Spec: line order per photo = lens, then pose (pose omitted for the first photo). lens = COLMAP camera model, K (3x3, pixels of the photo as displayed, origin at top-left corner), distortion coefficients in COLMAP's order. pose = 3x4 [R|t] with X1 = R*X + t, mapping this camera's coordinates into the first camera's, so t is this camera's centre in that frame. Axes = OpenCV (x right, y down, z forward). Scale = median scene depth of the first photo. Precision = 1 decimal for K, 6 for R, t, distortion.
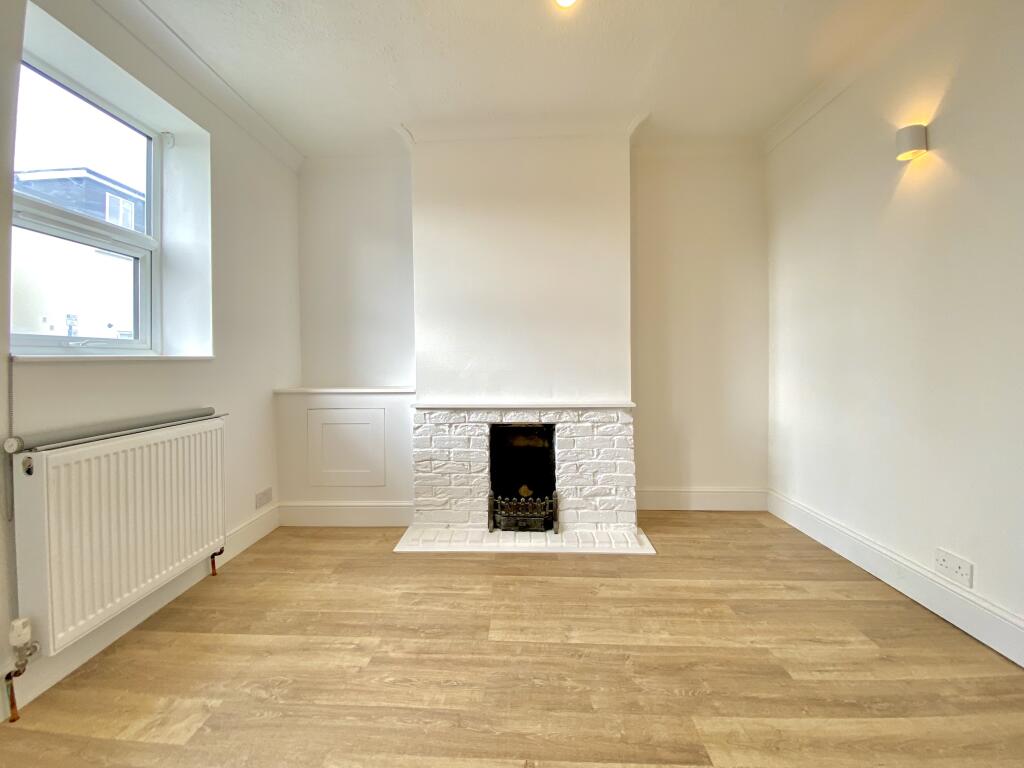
lens RADIAL K [[424.2, 0, 507.5], [0, 424.2, 358.8], [0, 0, 1]] dist [0.036555, -0.024251]
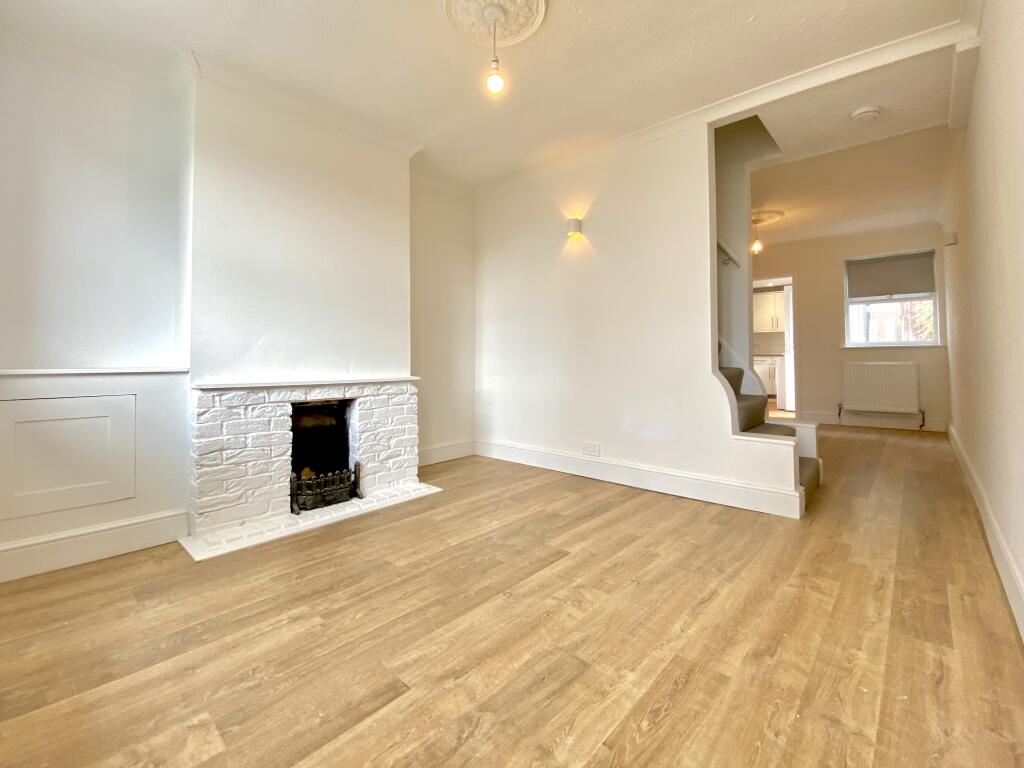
lens RADIAL K [[424.2, 0, 507.5], [0, 424.2, 358.8], [0, 0, 1]] dist [0.036555, -0.024251]
pose [[0.650891, 0.009059, 0.759117, -0.460080], [-0.003902, 0.999956, -0.008588, 0.061696], [-0.759161, 0.002627, 0.650897, 0.012104]]
